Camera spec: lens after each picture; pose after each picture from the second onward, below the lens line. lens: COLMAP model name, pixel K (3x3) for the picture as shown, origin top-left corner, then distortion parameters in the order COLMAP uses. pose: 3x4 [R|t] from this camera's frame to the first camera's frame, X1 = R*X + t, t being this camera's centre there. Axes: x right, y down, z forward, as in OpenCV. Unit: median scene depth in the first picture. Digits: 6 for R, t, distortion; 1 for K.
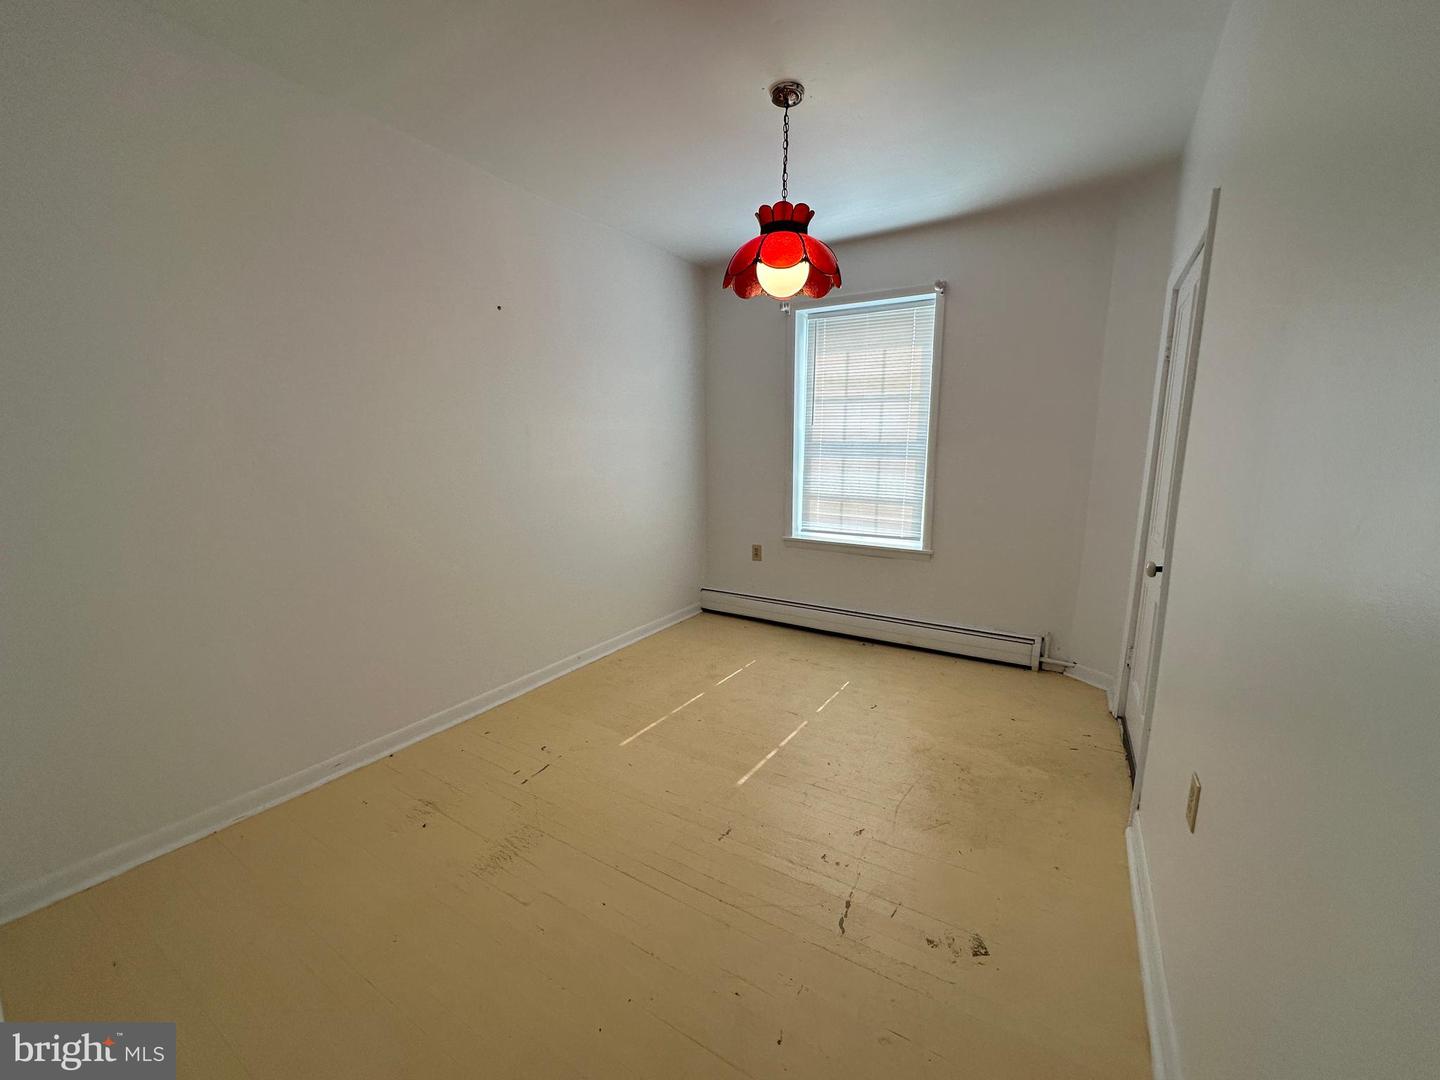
lens RADIAL K [[572.2, 0, 716.3], [0, 572.2, 535.8], [0, 0, 1]] dist [-0.001100, 0.000389]
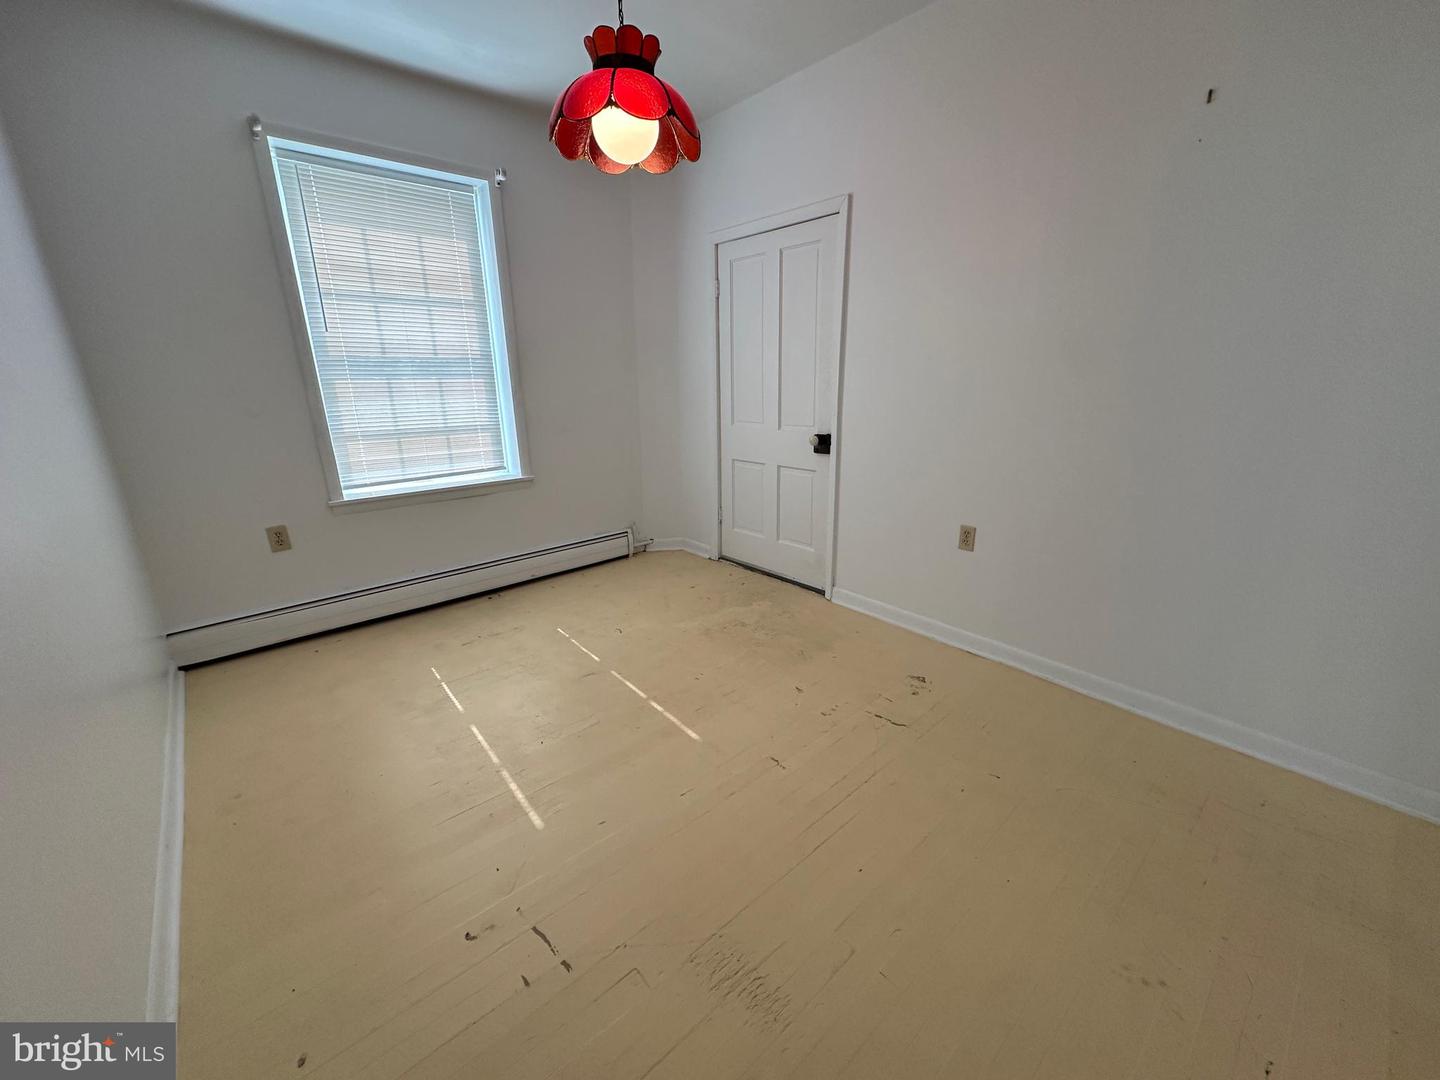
lens RADIAL K [[572.2, 0, 716.3], [0, 572.2, 535.8], [0, 0, 1]] dist [-0.001100, 0.000389]
pose [[0.294286, -0.271254, 0.916415, -0.401770], [0.164418, 0.958950, 0.231045, -0.043679], [-0.941468, 0.082682, 0.326805, 0.380665]]
